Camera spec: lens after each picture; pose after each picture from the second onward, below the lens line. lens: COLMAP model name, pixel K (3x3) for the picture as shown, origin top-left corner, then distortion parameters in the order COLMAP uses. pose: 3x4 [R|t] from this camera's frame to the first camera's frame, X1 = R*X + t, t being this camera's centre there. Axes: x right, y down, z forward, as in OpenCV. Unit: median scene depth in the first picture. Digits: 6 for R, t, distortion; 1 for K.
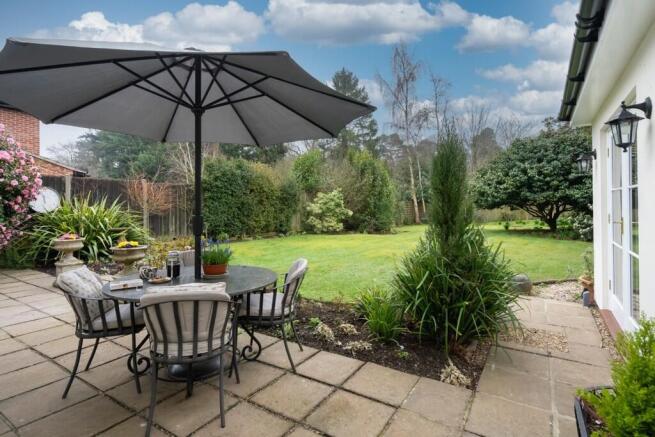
lens RADIAL K [[341.0, 0, 327.2], [0, 341.0, 205.1], [0, 0, 1]] dist [0.000035, -0.000014]
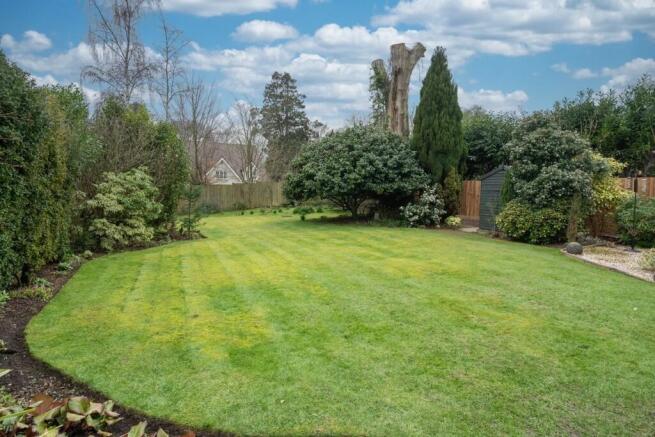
lens RADIAL K [[359.4, 0, 326.1], [0, 359.4, 198.0], [0, 0, 1]] dist [0.003170, 0.000085]
pose [[0.529638, -0.013600, 0.848115, -0.321082], [-0.010243, 0.999696, 0.022427, -0.012880], [-0.848162, -0.020565, 0.529338, 0.439121]]
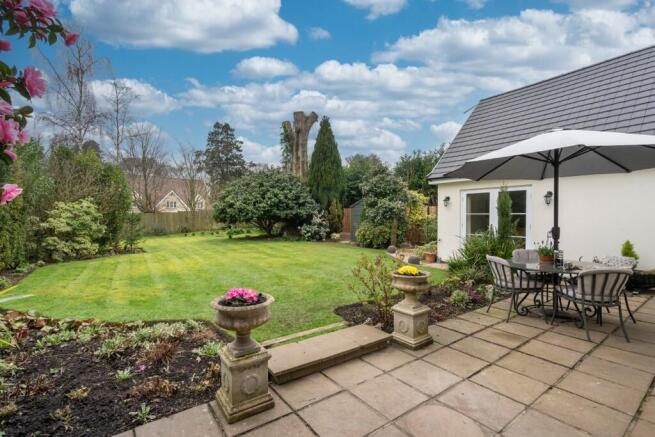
lens RADIAL K [[292.1, 0, 327.5], [0, 292.1, 218.5], [0, 0, 1]] dist [-0.000990, -0.000270]
pose [[0.359667, -0.003129, 0.933076, -0.388144], [-0.002768, 0.999986, 0.004420, -0.007077], [-0.933077, -0.004172, 0.359653, 0.288360]]
